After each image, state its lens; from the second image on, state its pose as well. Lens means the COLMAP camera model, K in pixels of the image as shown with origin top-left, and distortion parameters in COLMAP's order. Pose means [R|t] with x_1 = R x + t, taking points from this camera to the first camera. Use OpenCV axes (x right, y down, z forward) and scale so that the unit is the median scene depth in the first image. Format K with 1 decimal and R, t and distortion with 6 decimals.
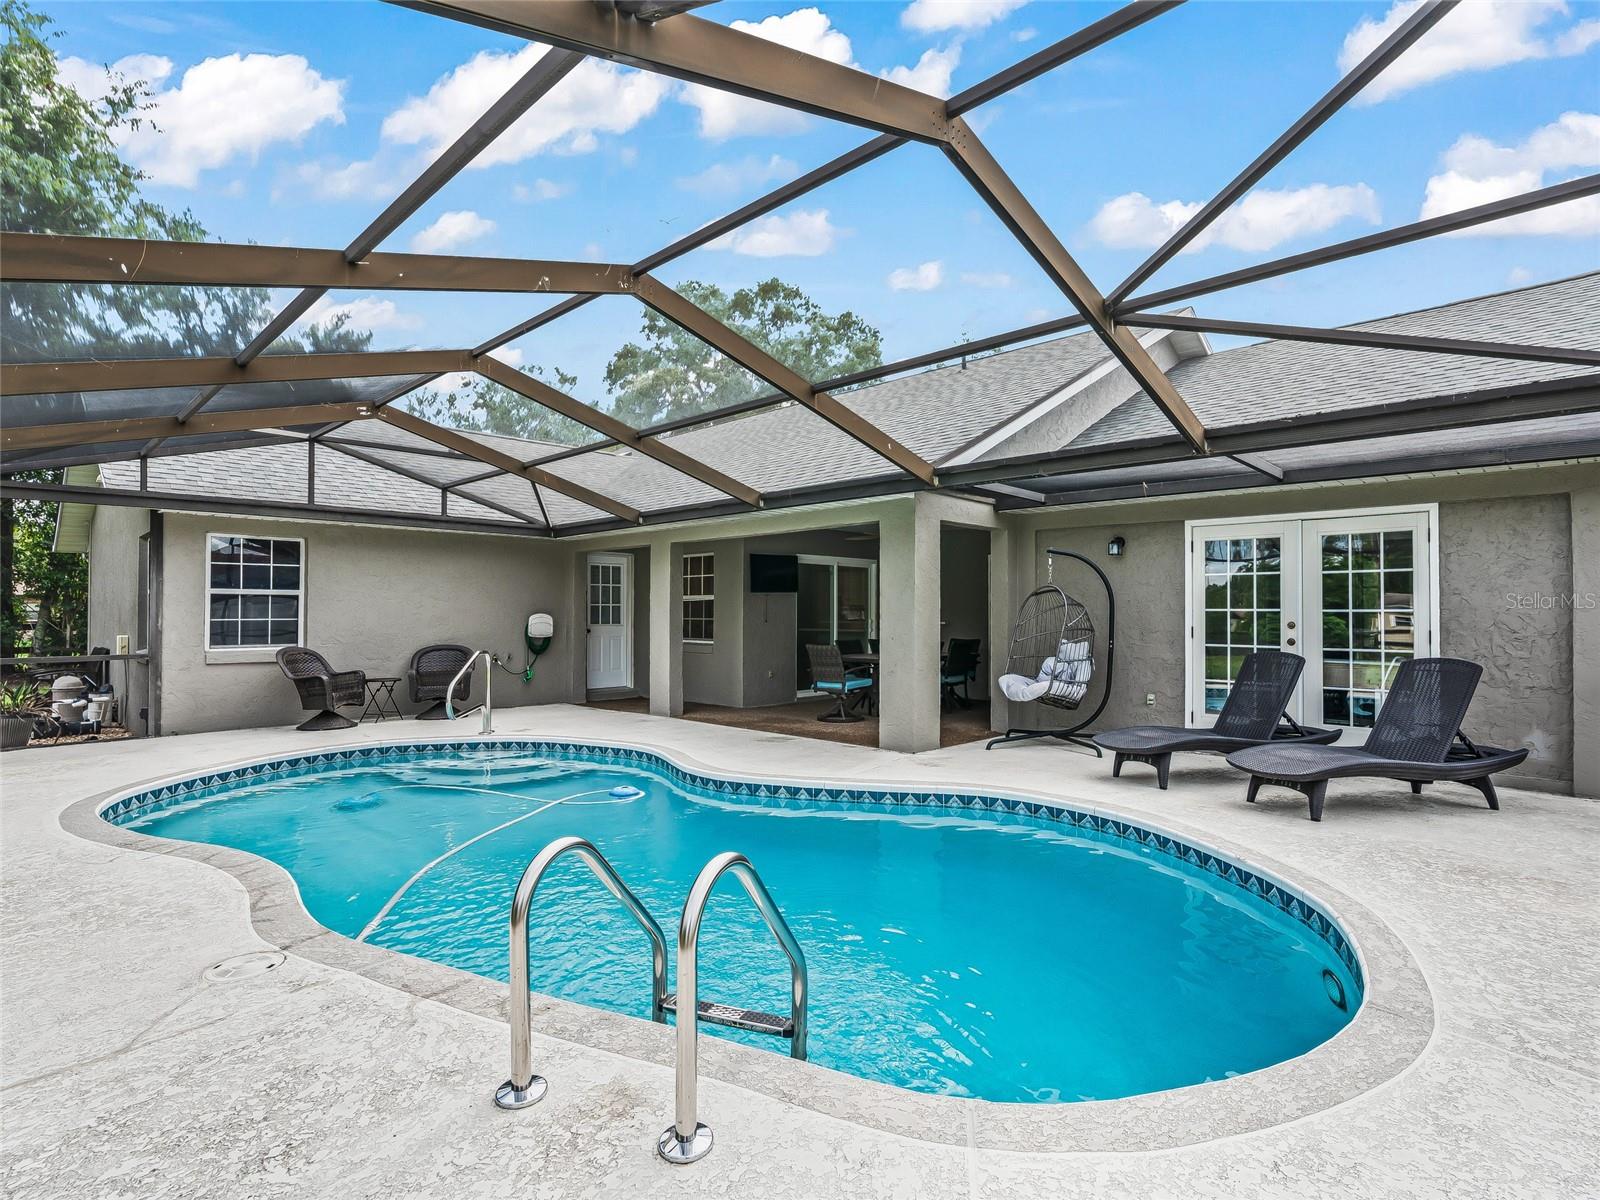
lens RADIAL K [[817.6, 0, 800.0], [0, 817.6, 600.0], [0, 0, 1]] dist [-0.005781, 0.002534]
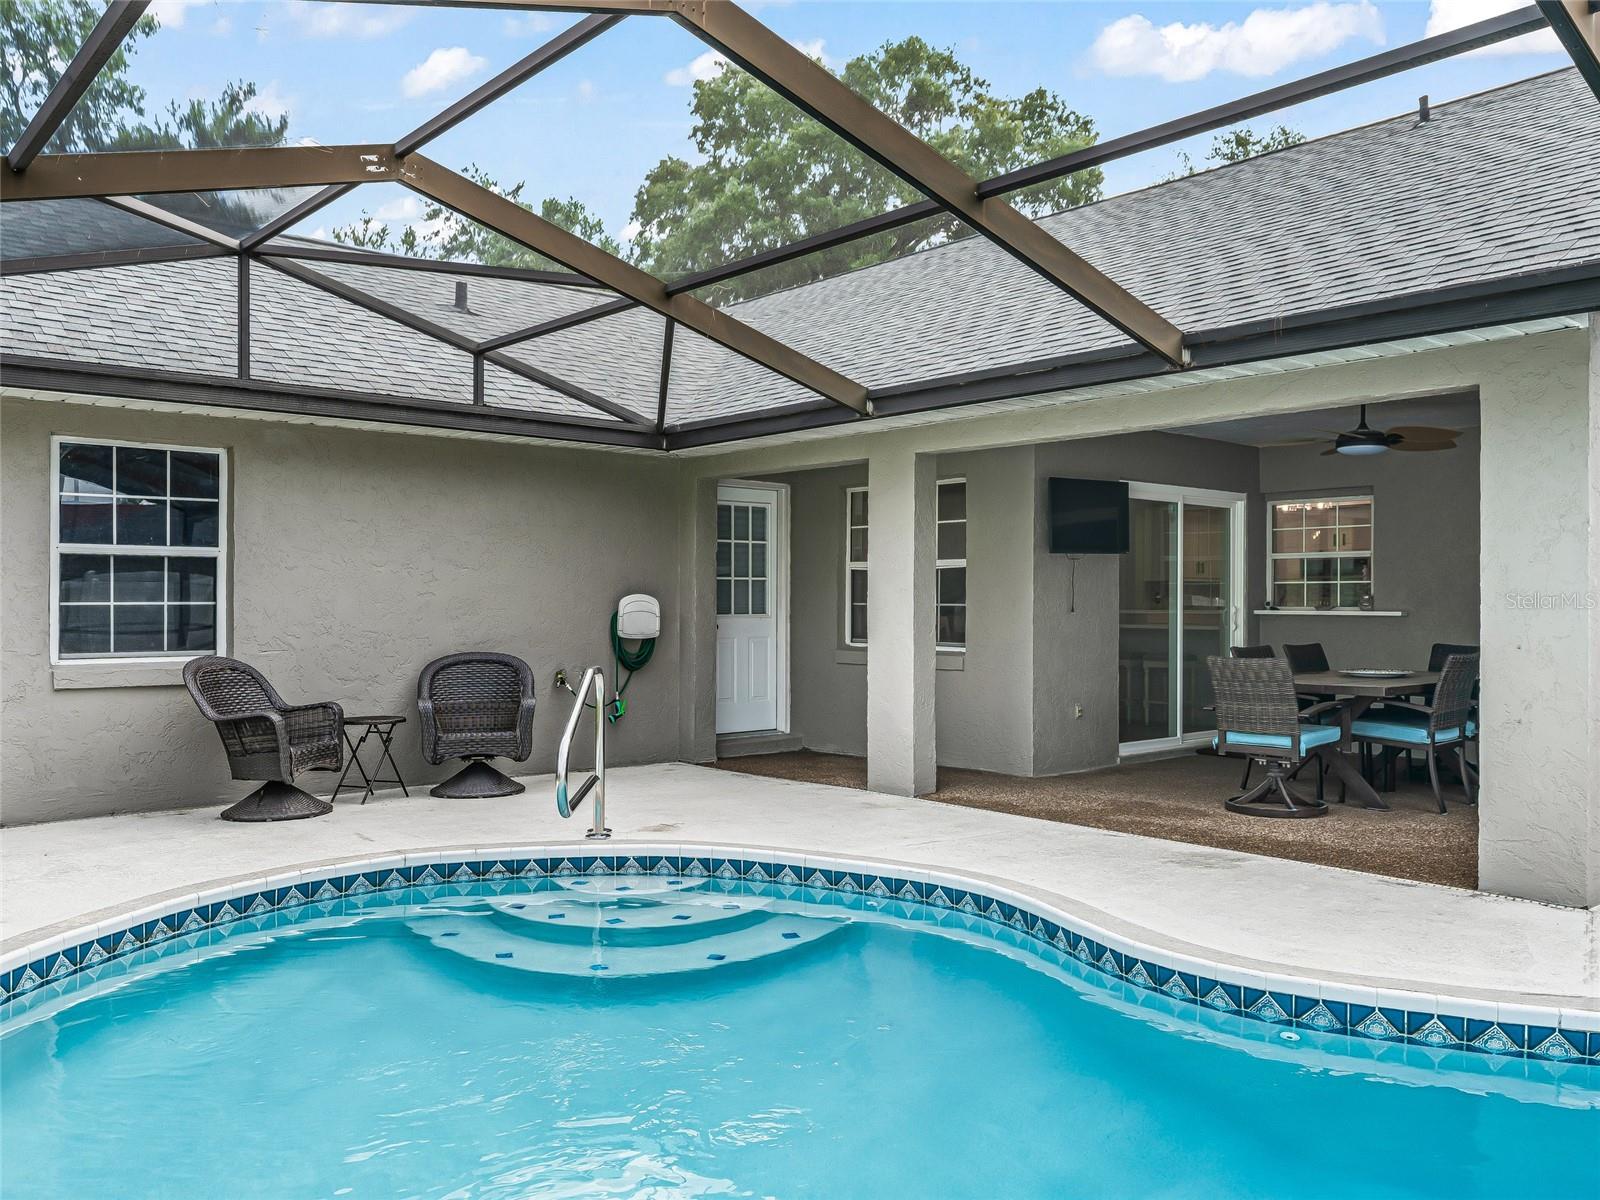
lens RADIAL K [[1300.7, 0, 800.0], [0, 1300.7, 600.0], [0, 0, 1]] dist [0.004201, 0.009804]
pose [[0.996041, 0.001279, -0.088887, -0.158727], [0.000308, 0.999841, 0.017840, 0.006265], [0.088896, -0.017797, 0.995882, 0.190715]]
